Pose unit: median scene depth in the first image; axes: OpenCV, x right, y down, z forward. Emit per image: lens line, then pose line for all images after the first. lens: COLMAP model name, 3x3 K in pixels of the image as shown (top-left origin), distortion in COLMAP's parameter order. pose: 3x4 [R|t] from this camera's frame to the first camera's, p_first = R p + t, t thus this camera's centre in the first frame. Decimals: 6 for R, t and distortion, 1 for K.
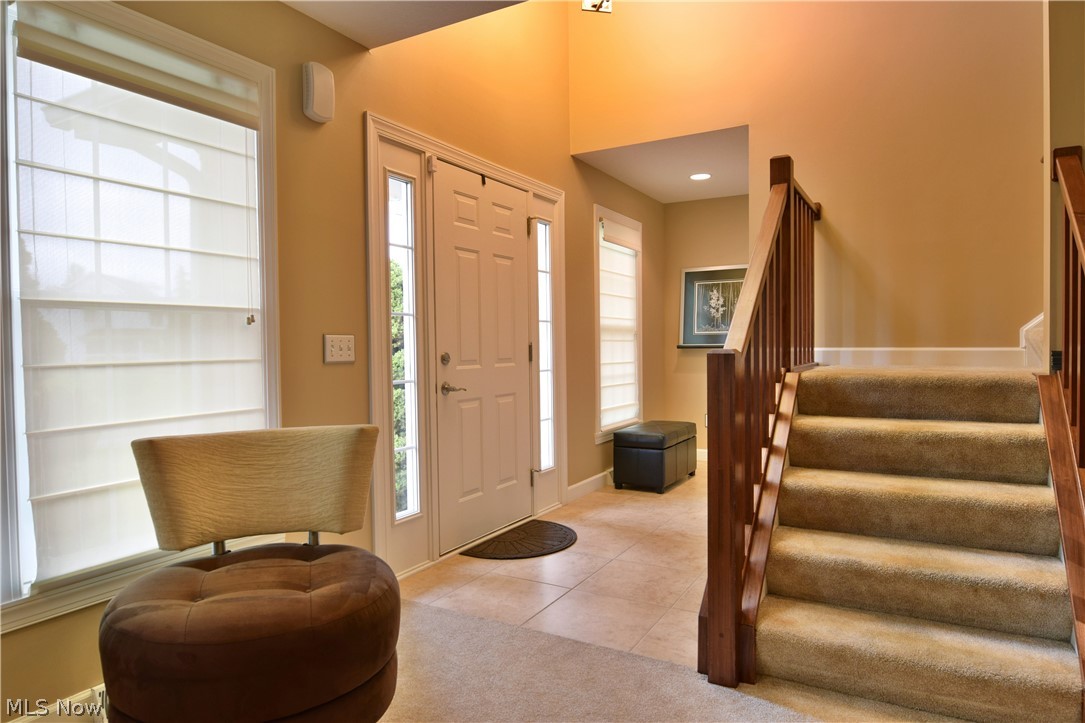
lens RADIAL K [[667.7, 0, 542.8], [0, 667.7, 358.2], [0, 0, 1]] dist [-0.010662, -0.001251]
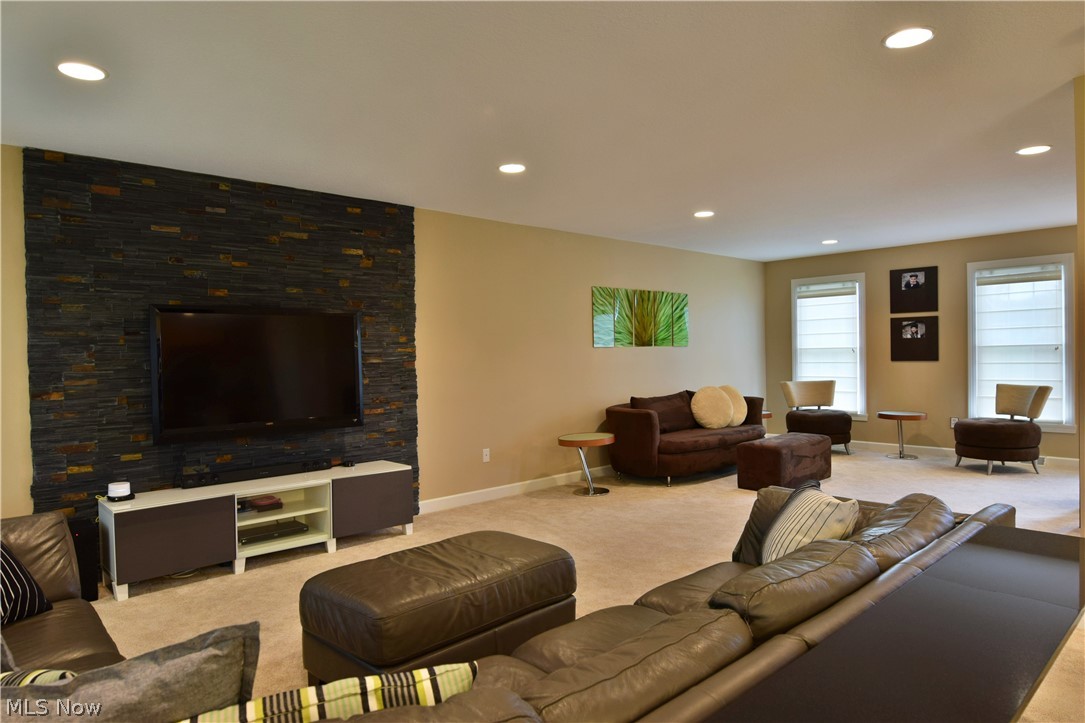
lens RADIAL K [[667.7, 0, 542.2], [0, 667.7, 361.8], [0, 0, 1]] dist [-0.010662, -0.001251]
pose [[-0.274147, 0.017067, -0.961536, 3.347555], [-0.001580, 0.999833, 0.018198, -0.058048], [0.961687, 0.006508, -0.274074, -0.381238]]
